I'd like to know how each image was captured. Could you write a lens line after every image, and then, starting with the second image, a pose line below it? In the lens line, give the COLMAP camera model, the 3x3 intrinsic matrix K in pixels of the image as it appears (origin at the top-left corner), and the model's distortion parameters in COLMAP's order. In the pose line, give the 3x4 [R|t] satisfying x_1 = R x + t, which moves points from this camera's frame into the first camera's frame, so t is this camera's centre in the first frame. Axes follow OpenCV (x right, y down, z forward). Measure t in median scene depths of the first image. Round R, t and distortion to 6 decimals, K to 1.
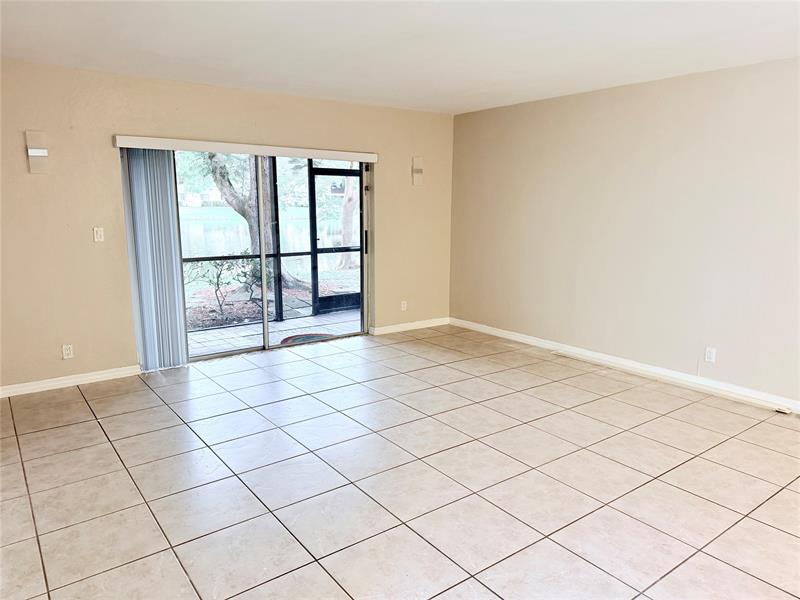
lens RADIAL K [[567.6, 0, 401.9], [0, 567.6, 300.7], [0, 0, 1]] dist [0.046447, -0.006230]
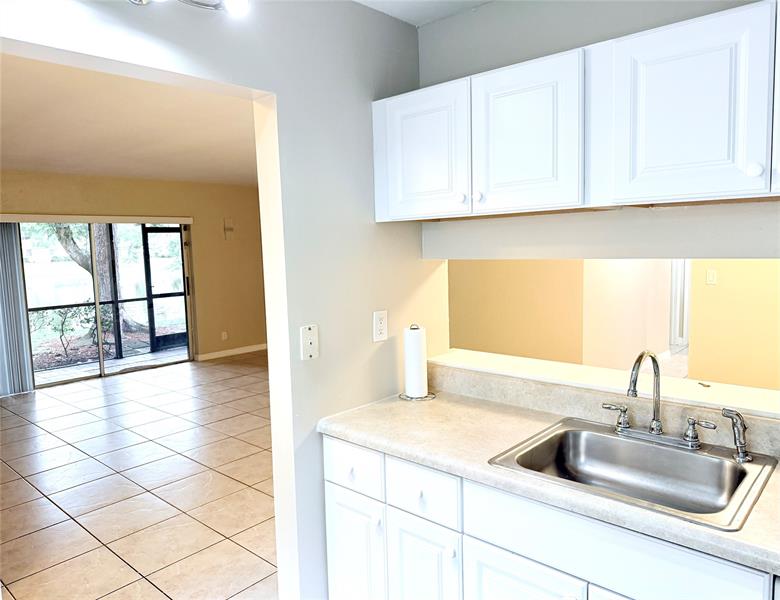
lens RADIAL K [[577.2, 0, 388.8], [0, 577.2, 299.5], [0, 0, 1]] dist [-0.007445, -0.005667]
pose [[0.980147, -0.049715, 0.191937, 0.103226], [0.065228, 0.995020, -0.075368, 0.040791], [-0.187234, 0.086392, 0.978509, -0.262445]]
